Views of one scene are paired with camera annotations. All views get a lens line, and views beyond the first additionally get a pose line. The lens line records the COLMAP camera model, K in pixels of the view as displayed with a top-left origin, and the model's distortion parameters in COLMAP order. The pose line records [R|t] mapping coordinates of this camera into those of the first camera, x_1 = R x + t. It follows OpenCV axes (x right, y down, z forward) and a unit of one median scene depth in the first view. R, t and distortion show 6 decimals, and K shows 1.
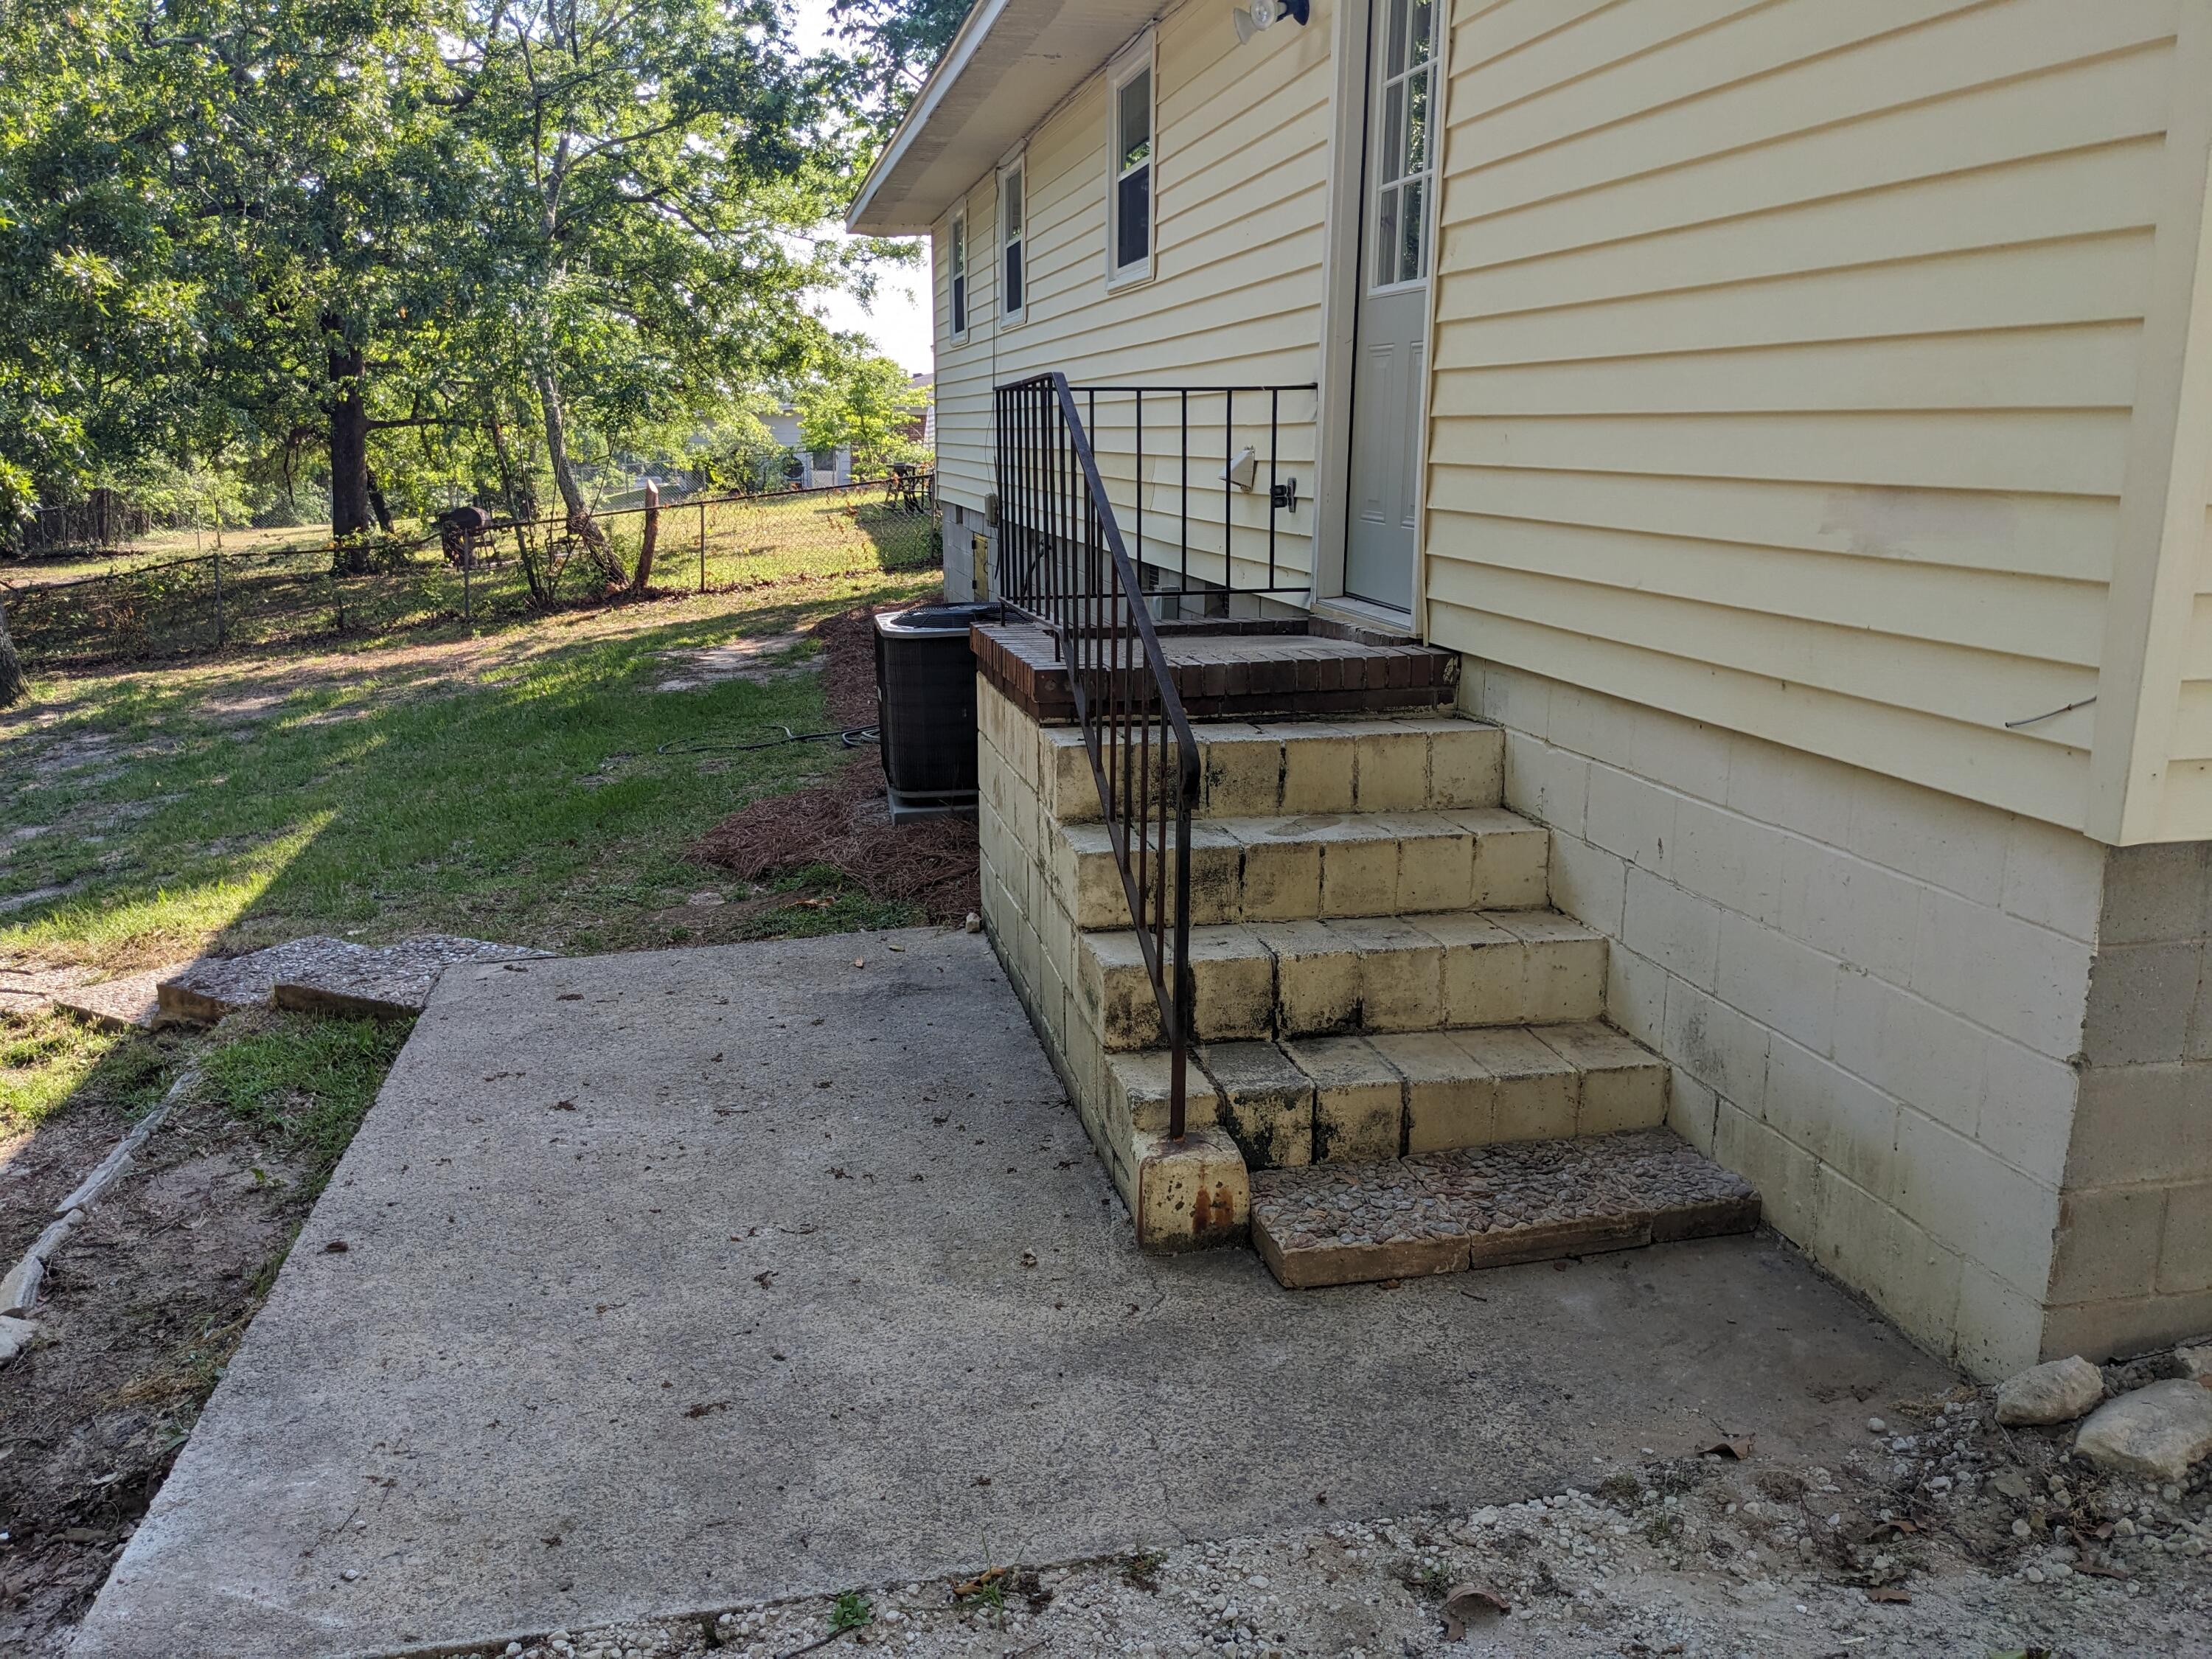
lens RADIAL K [[1748.7, 0, 1085.2], [0, 1748.7, 849.8], [0, 0, 1]] dist [0.076462, -0.099939]
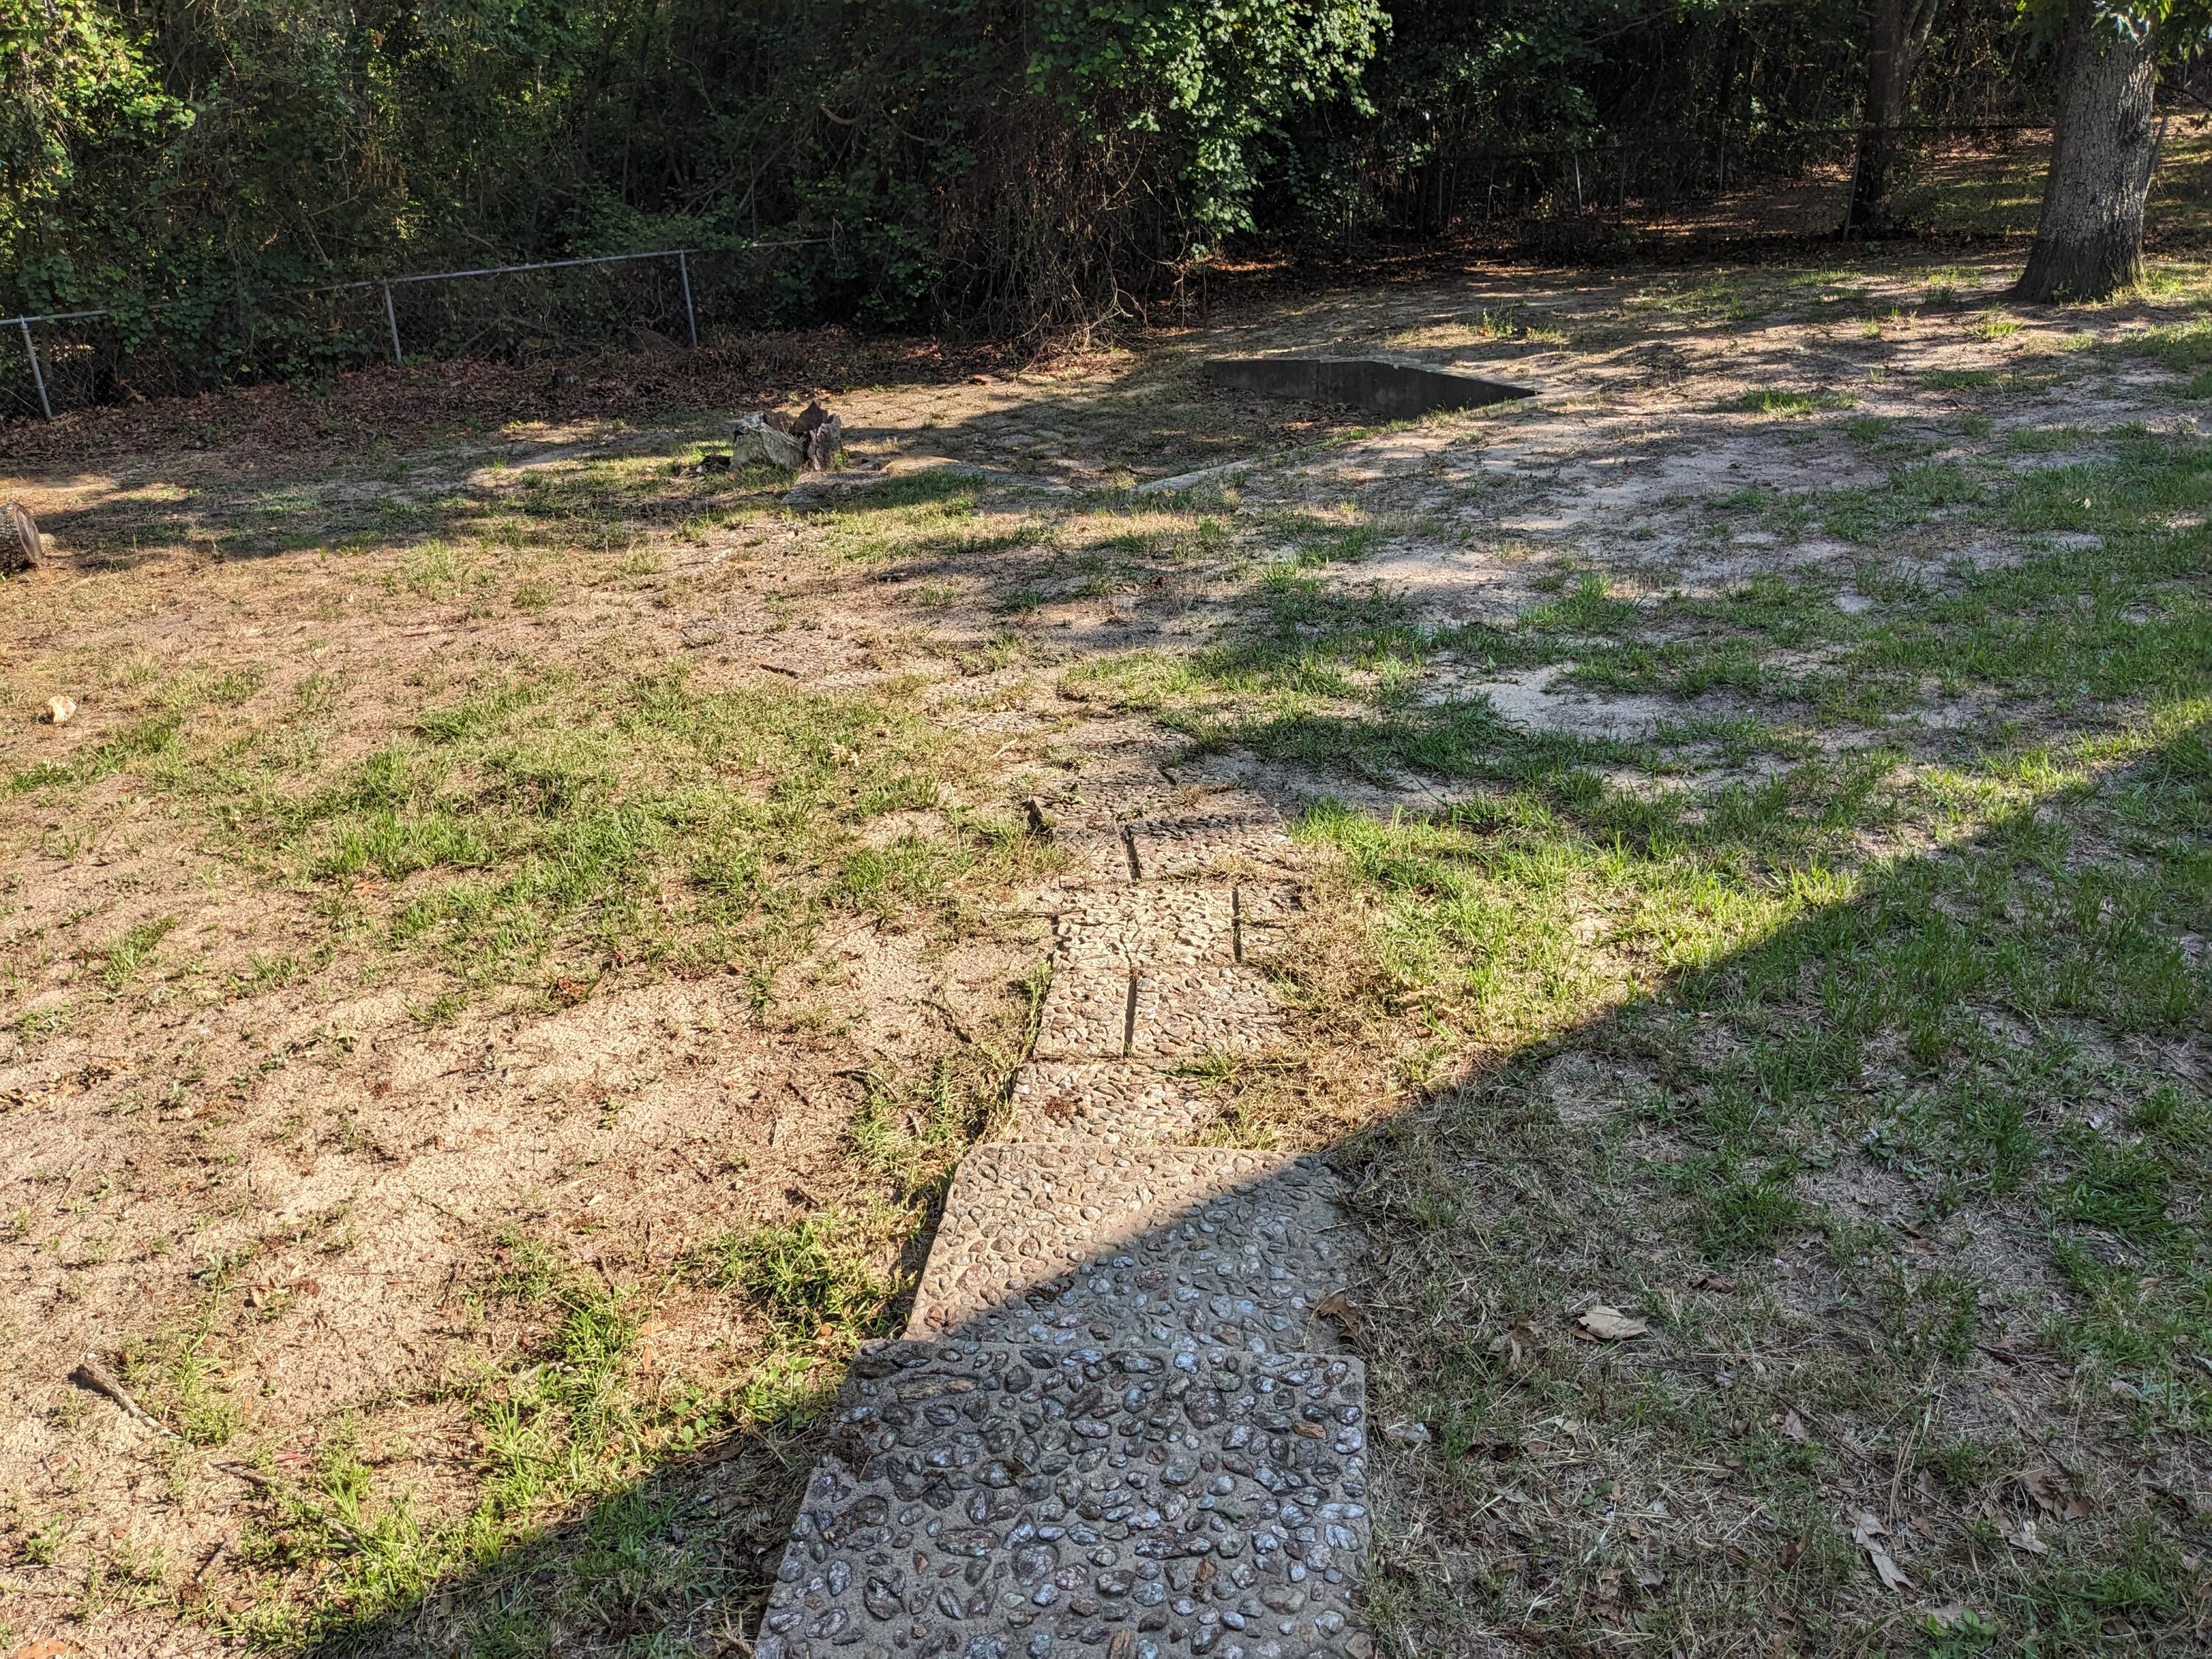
lens RADIAL K [[1810.8, 0, 1024.9], [0, 1810.8, 877.4], [0, 0, 1]] dist [0.035964, -0.057016]
pose [[0.394233, 0.402380, -0.826239, -0.265180], [-0.180852, 0.915441, 0.359529, -0.171331], [0.901040, 0.007689, 0.433668, 0.960437]]
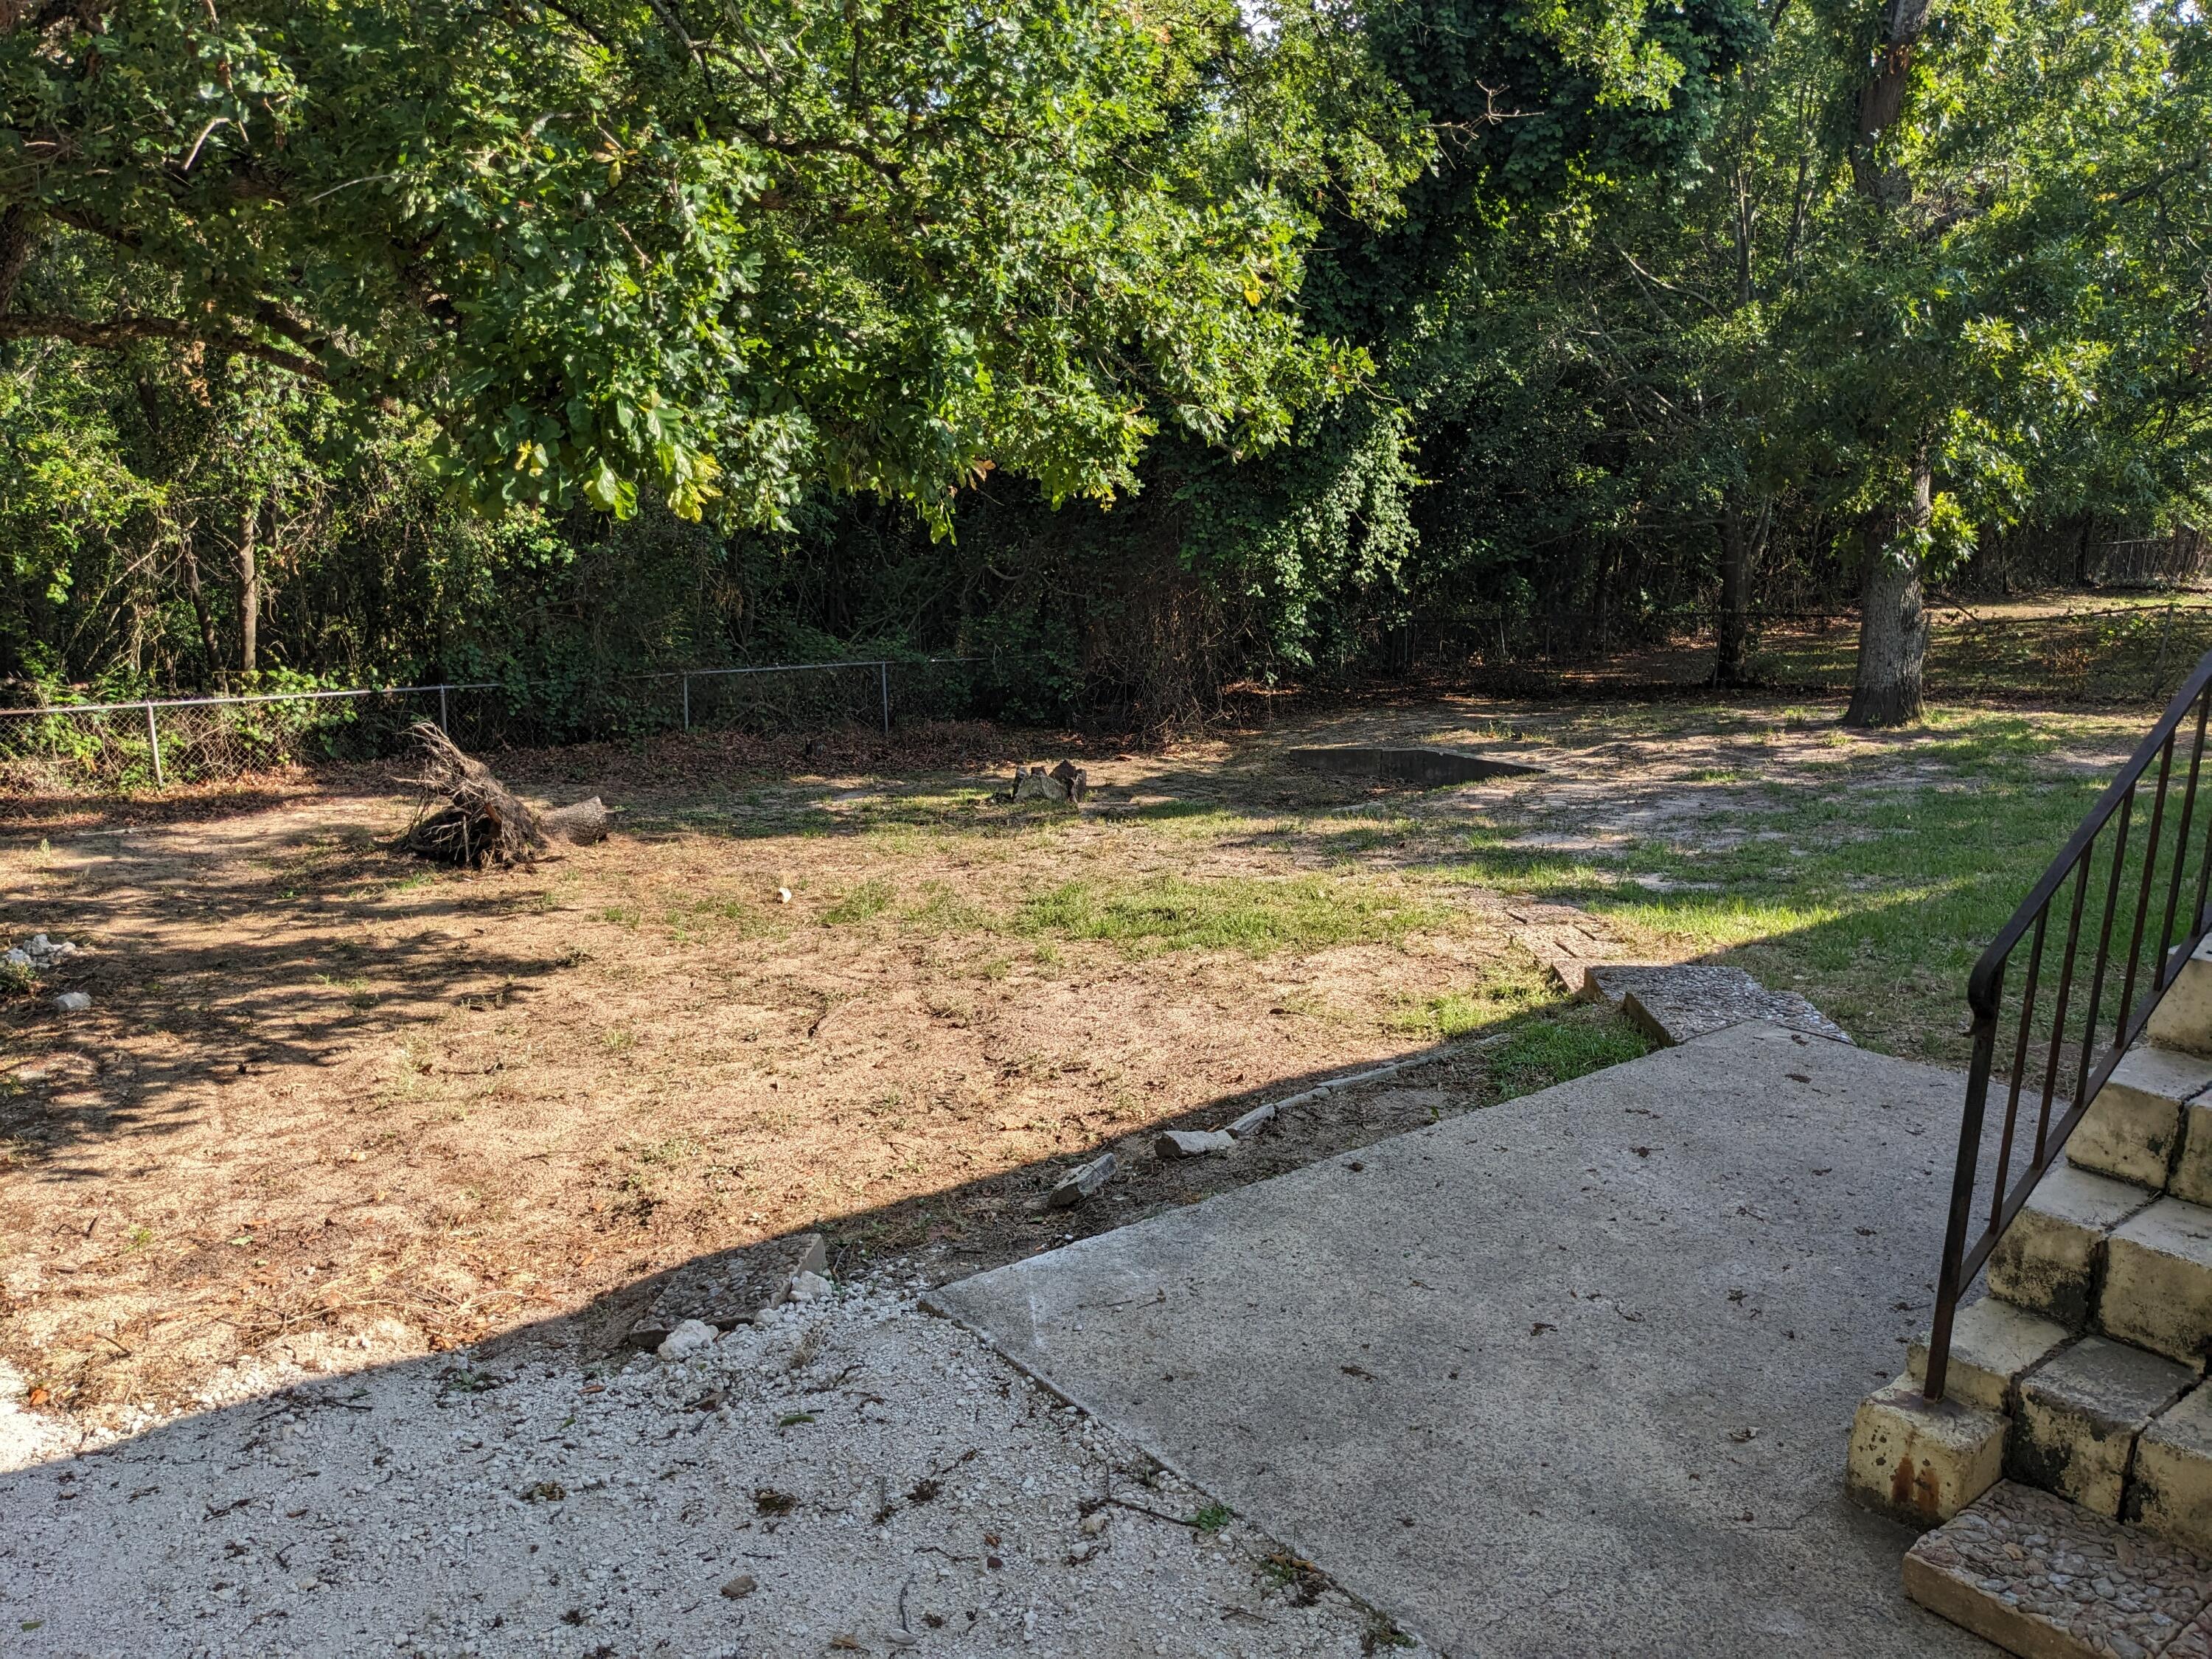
lens RADIAL K [[1748.7, 0, 1085.2], [0, 1748.7, 849.8], [0, 0, 1]] dist [0.076462, -0.099939]
pose [[0.466992, 0.211317, -0.858641, 0.367235], [-0.222682, 0.967835, 0.117079, -0.072788], [0.855763, 0.136529, 0.499028, 0.103161]]
